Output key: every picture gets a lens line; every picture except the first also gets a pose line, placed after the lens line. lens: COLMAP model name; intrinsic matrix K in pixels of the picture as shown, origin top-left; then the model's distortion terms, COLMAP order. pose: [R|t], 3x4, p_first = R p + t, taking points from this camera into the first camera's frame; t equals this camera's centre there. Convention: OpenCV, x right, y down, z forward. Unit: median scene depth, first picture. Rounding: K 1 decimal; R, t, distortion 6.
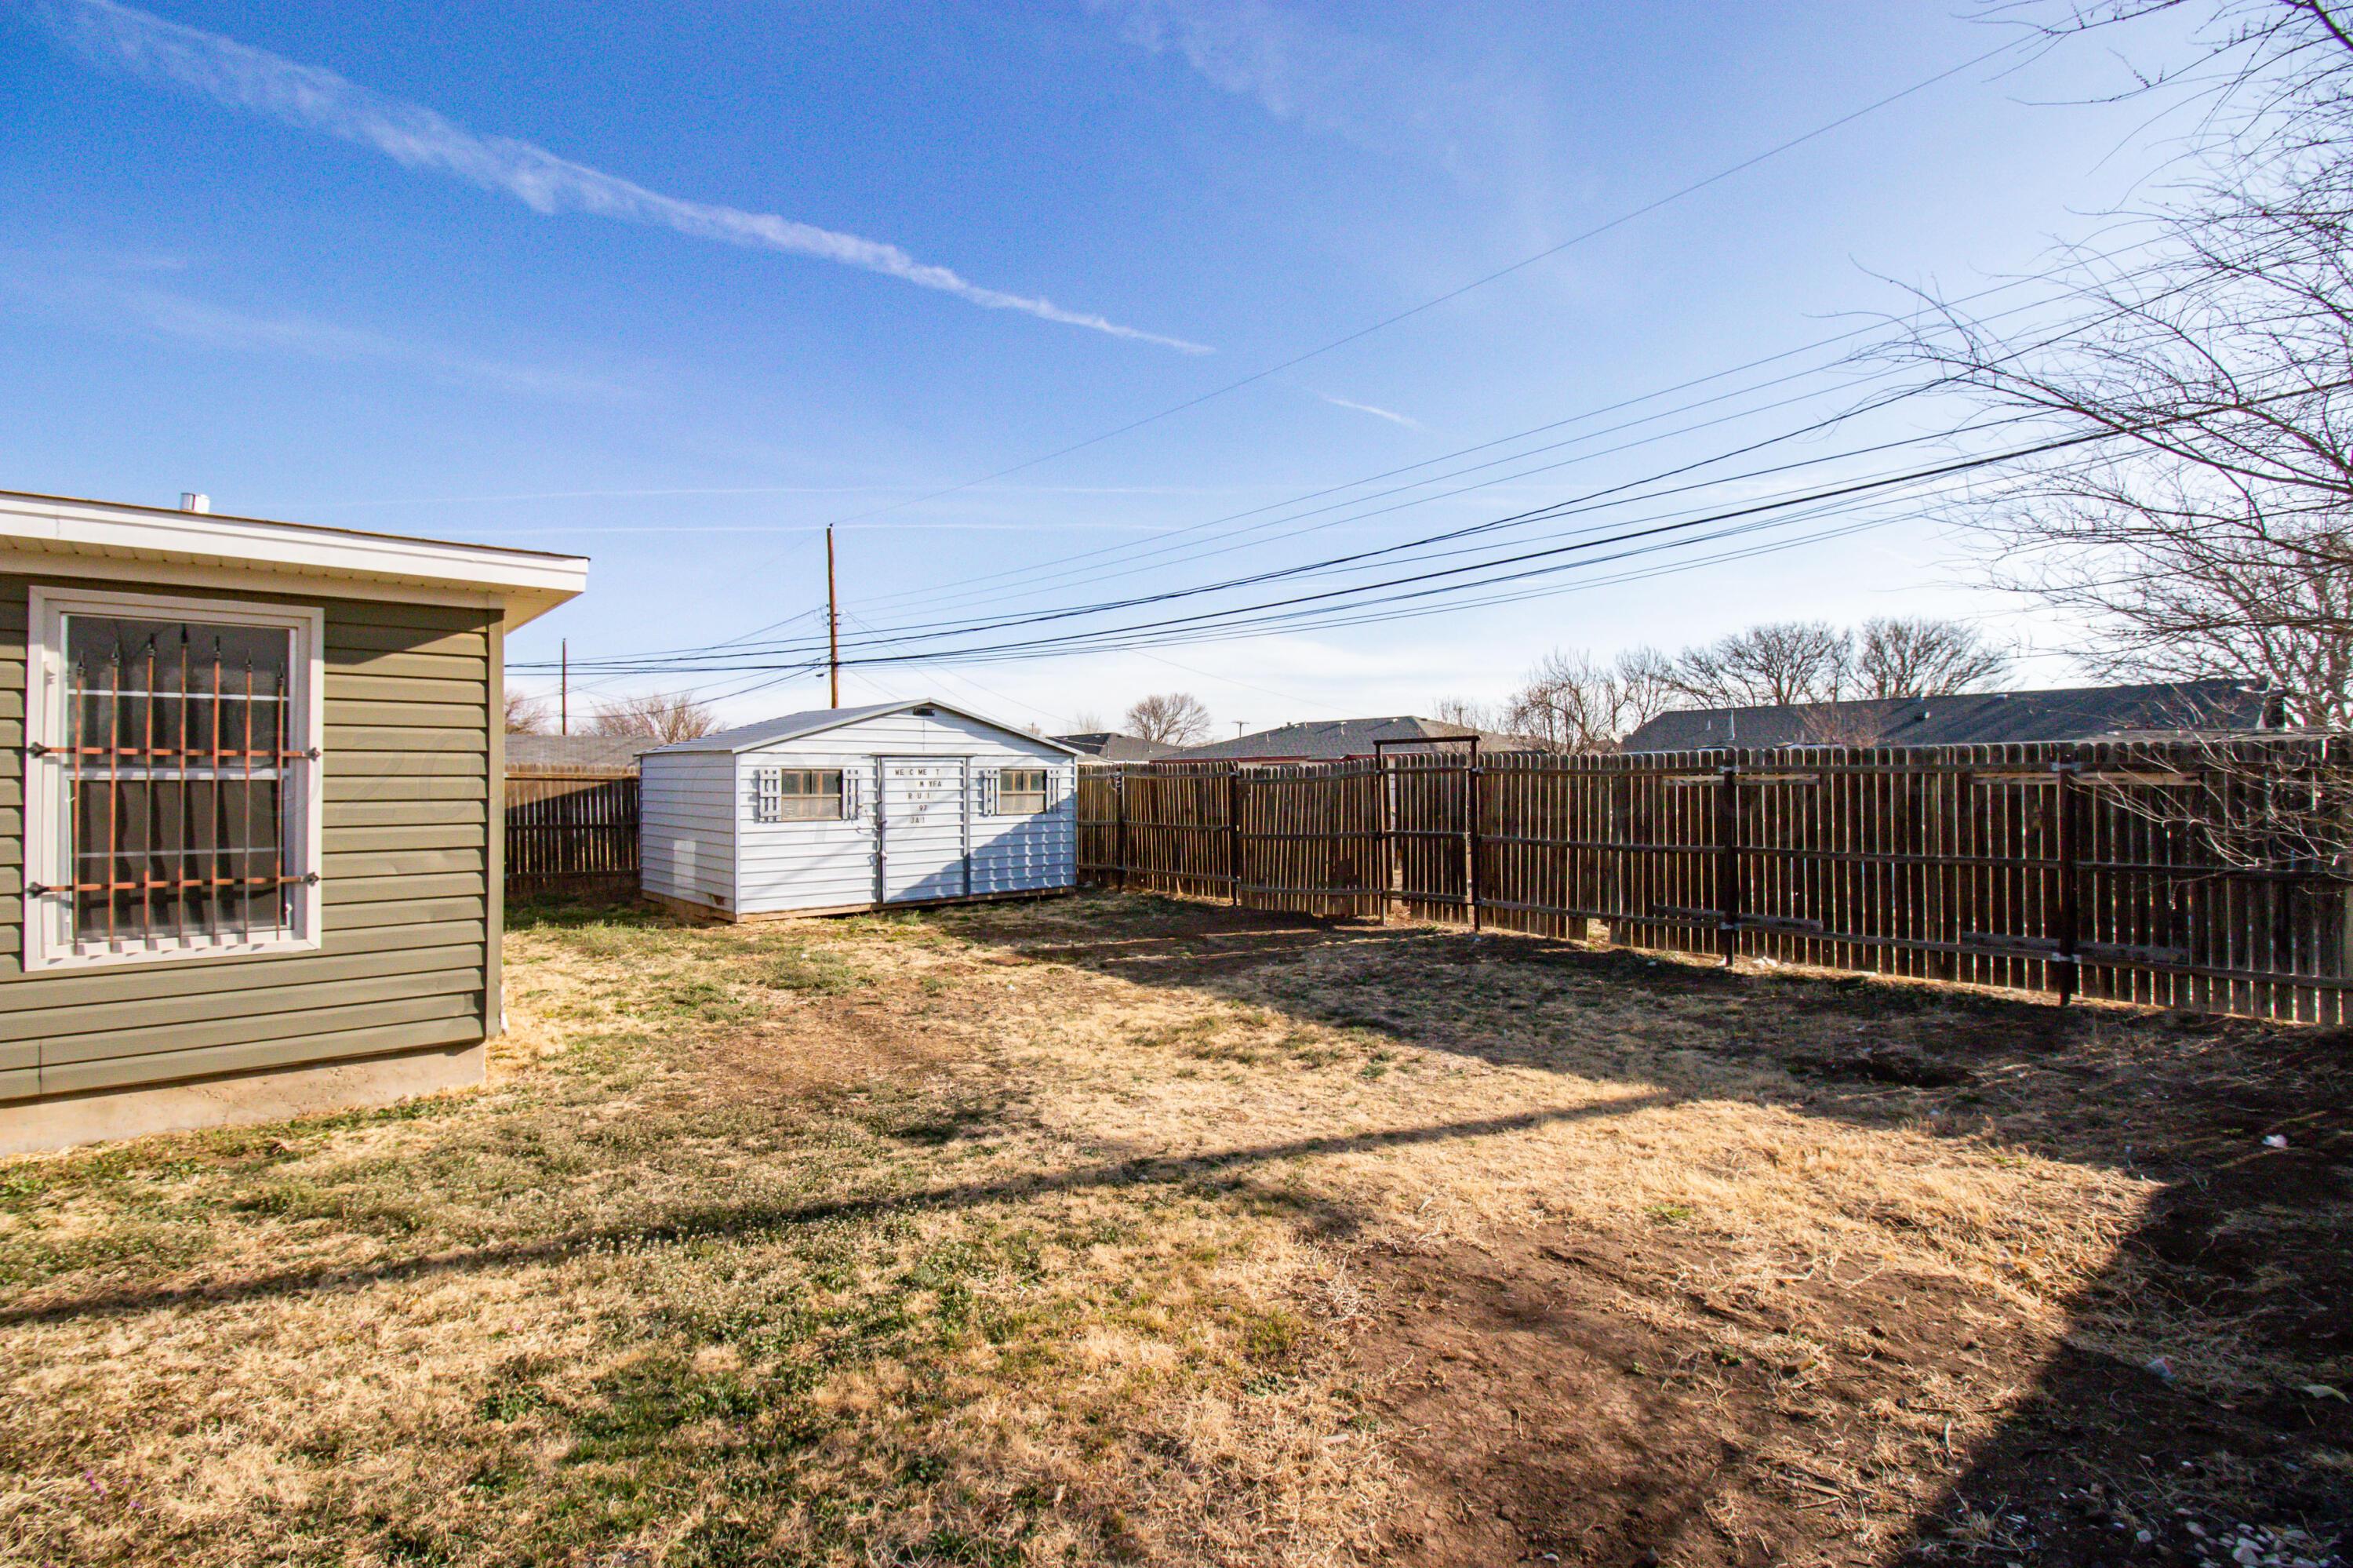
lens RADIAL K [[1092.5, 0, 1183.2], [0, 1092.5, 776.9], [0, 0, 1]] dist [-0.020364, -0.003548]
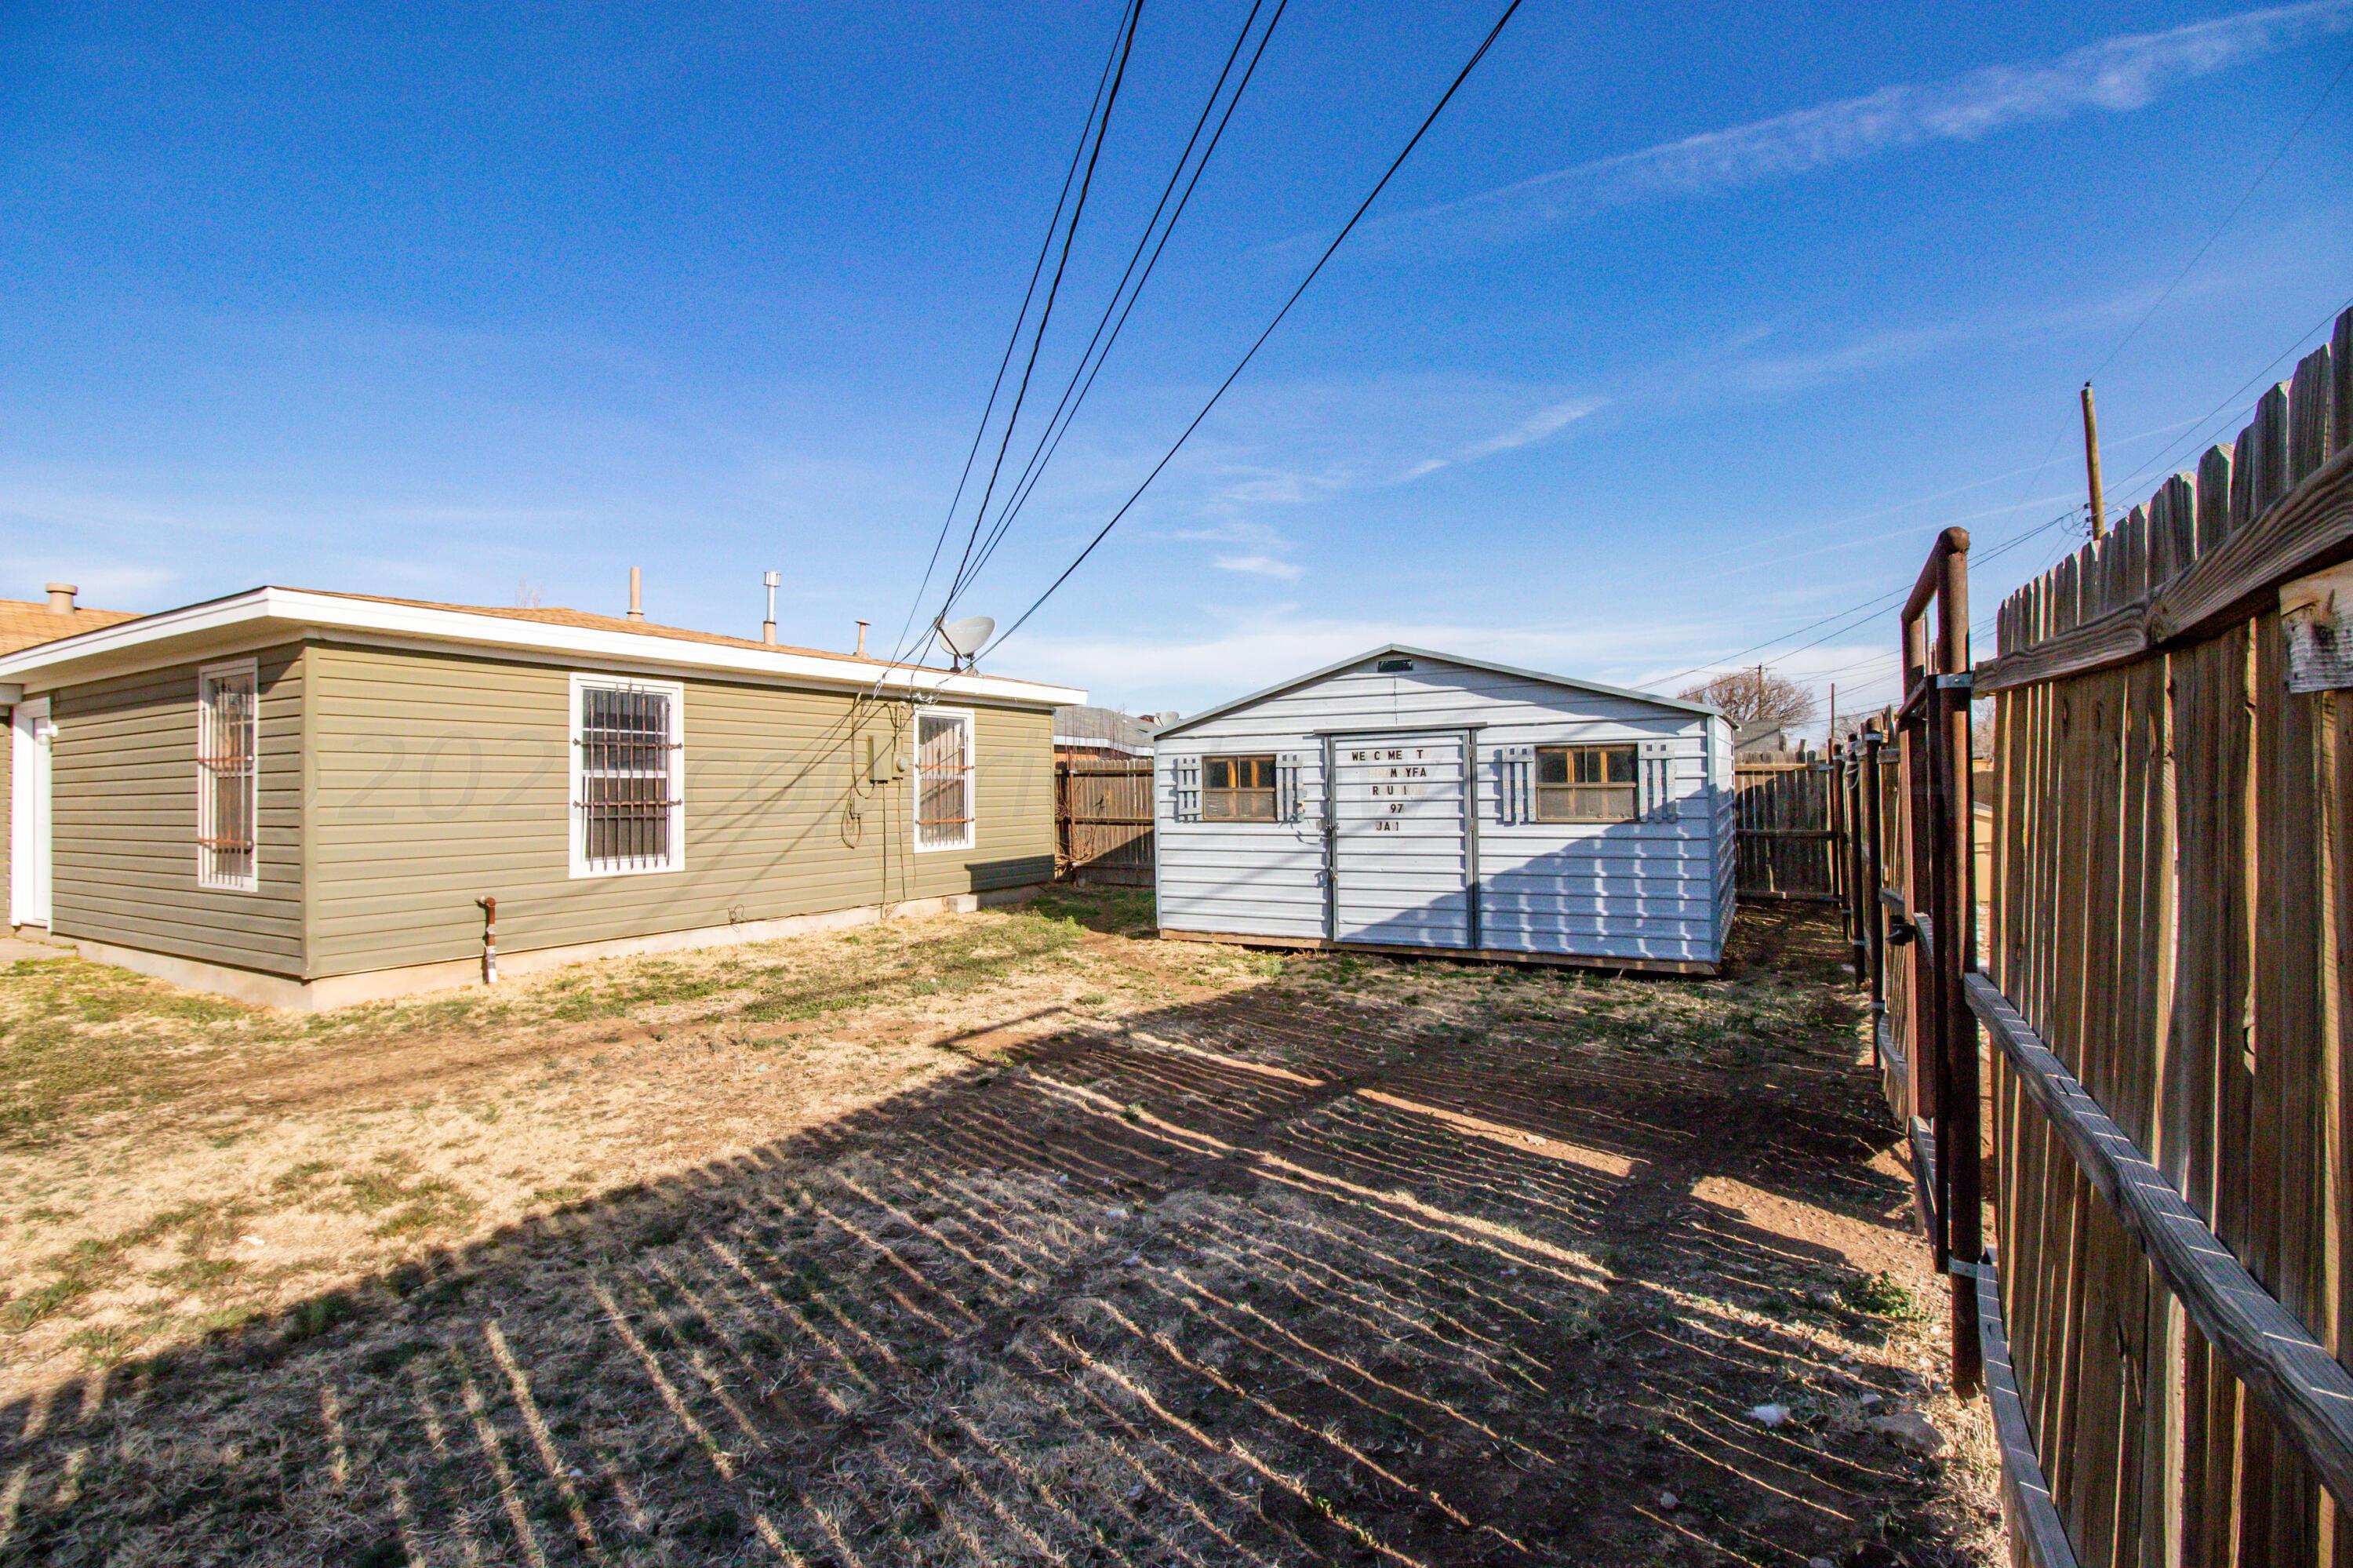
lens RADIAL K [[1106.0, 0, 1156.5], [0, 1106.0, 793.5], [0, 0, 1]] dist [-0.005497, -0.008731]
pose [[0.297216, 0.005080, -0.954797, 0.858733], [0.013108, 0.999870, 0.009400, 0.024971], [0.954720, -0.015309, 0.297111, 1.528759]]
